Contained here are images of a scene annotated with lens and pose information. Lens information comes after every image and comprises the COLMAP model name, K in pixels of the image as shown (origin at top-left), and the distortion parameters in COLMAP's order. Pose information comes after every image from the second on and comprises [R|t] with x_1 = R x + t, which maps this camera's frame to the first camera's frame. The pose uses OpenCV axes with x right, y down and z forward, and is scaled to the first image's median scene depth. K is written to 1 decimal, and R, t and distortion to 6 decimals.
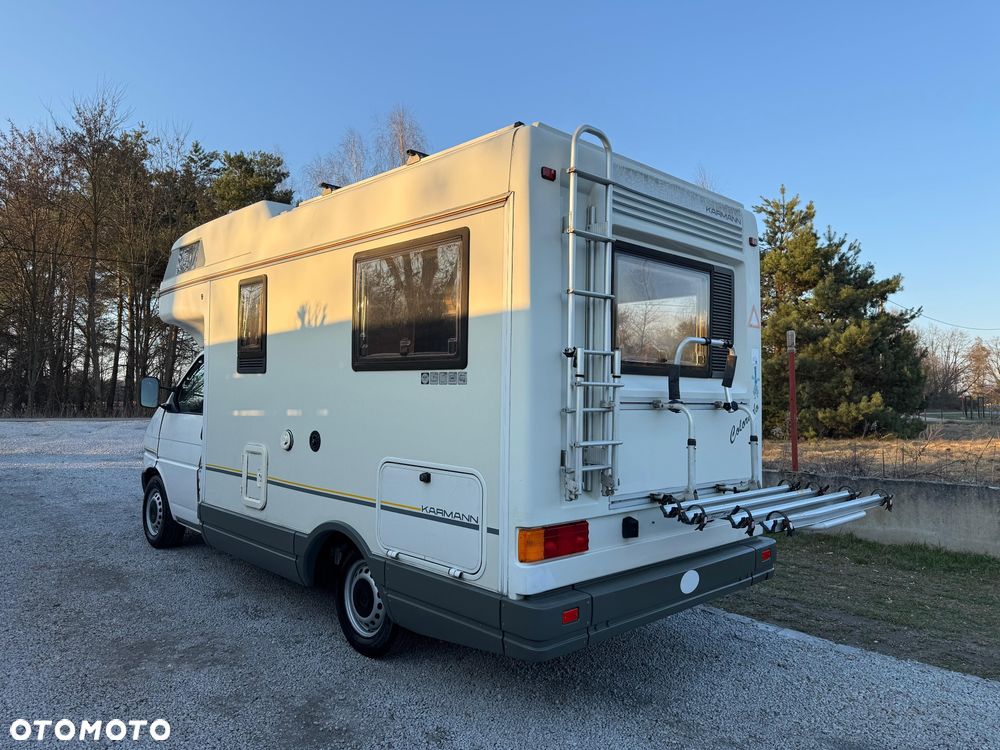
lens RADIAL K [[696.7, 0, 500.1], [0, 696.7, 382.7], [0, 0, 1]] dist [0.093947, -0.104079]
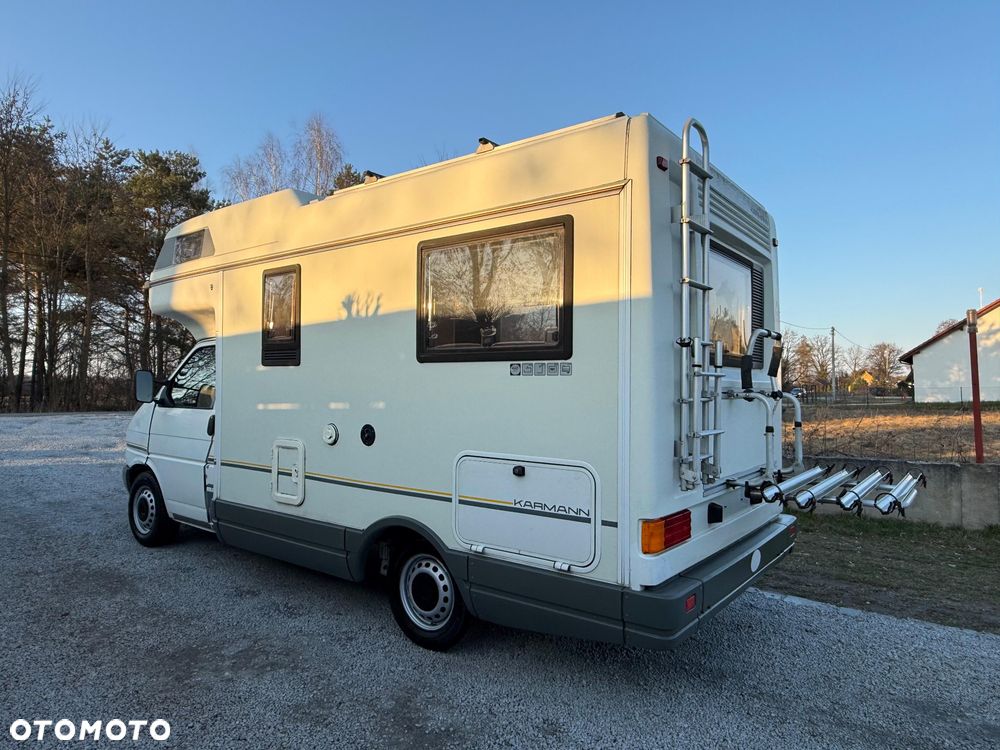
lens RADIAL K [[638.7, 0, 498.3], [0, 638.7, 382.5], [0, 0, 1]] dist [0.007750, 0.001395]
pose [[0.988413, -0.006782, 0.151635, -0.224609], [0.005137, 0.999924, 0.011234, 0.001587], [-0.151700, -0.010325, 0.988373, 0.099913]]
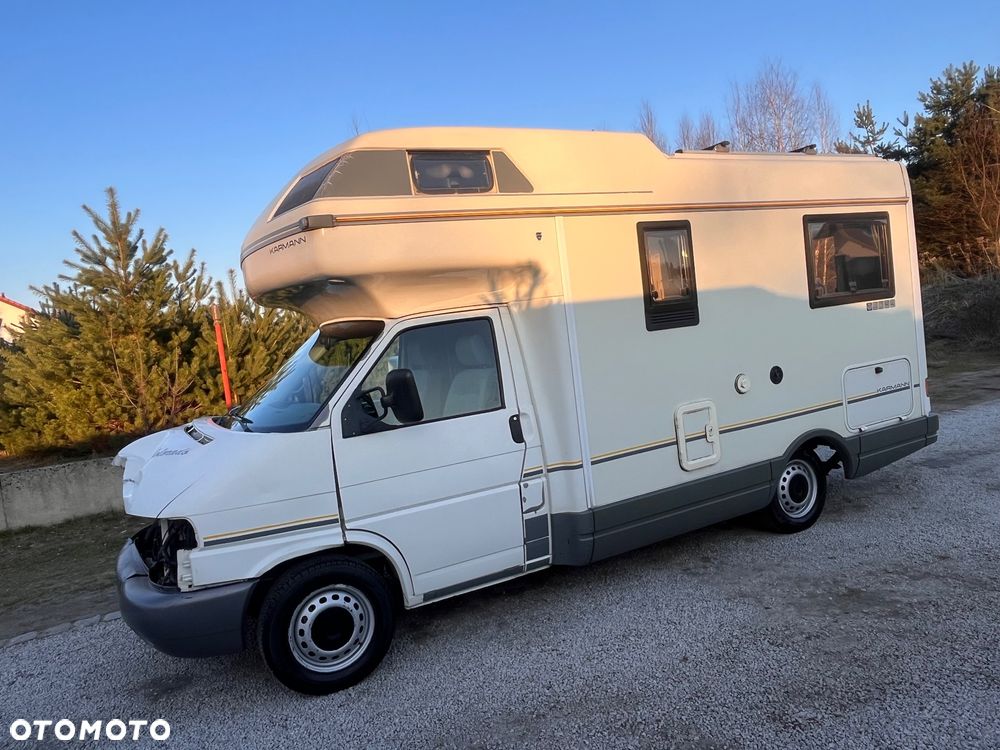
lens RADIAL K [[683.9, 0, 500.0], [0, 683.9, 375.0], [0, 0, 1]] dist [-0.004392, -0.000621]
pose [[0.268582, -0.116971, 0.956128, -1.482624], [0.106150, 0.990148, 0.091315, -0.067314], [-0.957390, 0.076968, 0.278352, 1.148826]]
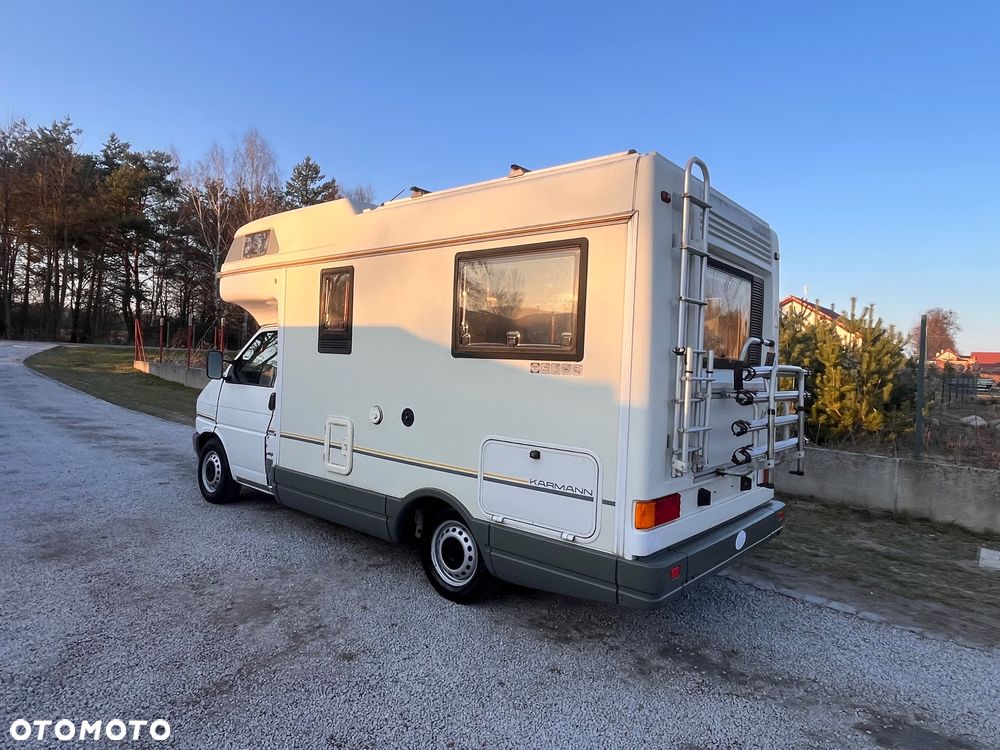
lens RADIAL K [[613.1, 0, 500.0], [0, 613.1, 375.0], [0, 0, 1]] dist [0.000521, 0.001392]
pose [[0.994432, 0.023059, 0.102823, -0.224765], [-0.026728, 0.999049, 0.034449, -0.023256], [-0.101931, -0.037005, 0.994103, 0.006286]]
